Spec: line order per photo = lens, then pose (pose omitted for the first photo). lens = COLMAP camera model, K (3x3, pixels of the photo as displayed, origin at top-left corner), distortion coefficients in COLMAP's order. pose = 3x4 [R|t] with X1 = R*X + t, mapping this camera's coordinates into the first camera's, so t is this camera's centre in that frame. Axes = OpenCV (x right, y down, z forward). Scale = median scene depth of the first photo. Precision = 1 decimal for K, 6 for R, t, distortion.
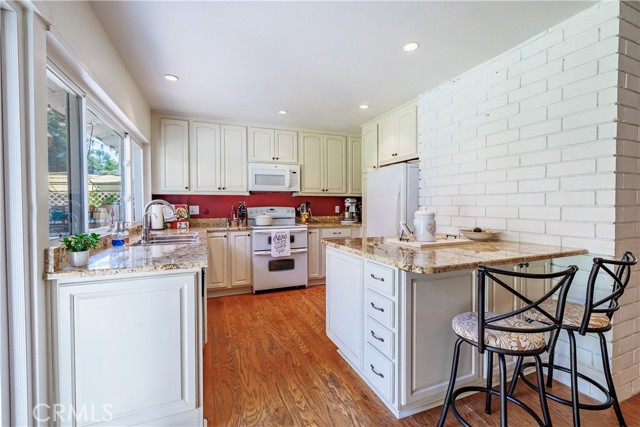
lens RADIAL K [[273.9, 0, 317.1], [0, 273.9, 211.9], [0, 0, 1]] dist [-0.001152, 0.000815]
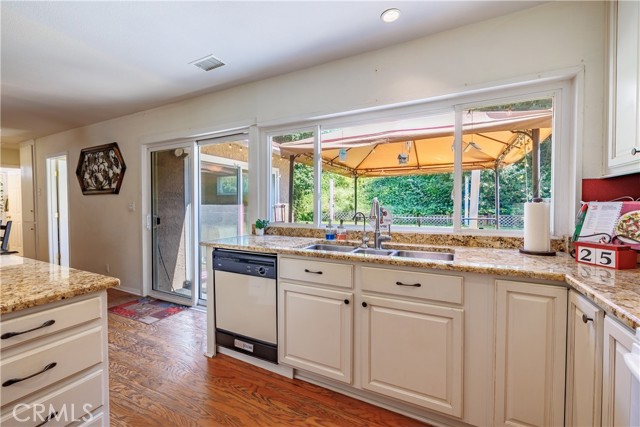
lens RADIAL K [[273.9, 0, 316.5], [0, 273.9, 210.7], [0, 0, 1]] dist [-0.001152, 0.000815]
pose [[-0.758551, 0.021102, -0.651272, 0.036468], [-0.009308, 0.999023, 0.043210, -0.024359], [0.651548, 0.038839, -0.757613, 0.924444]]
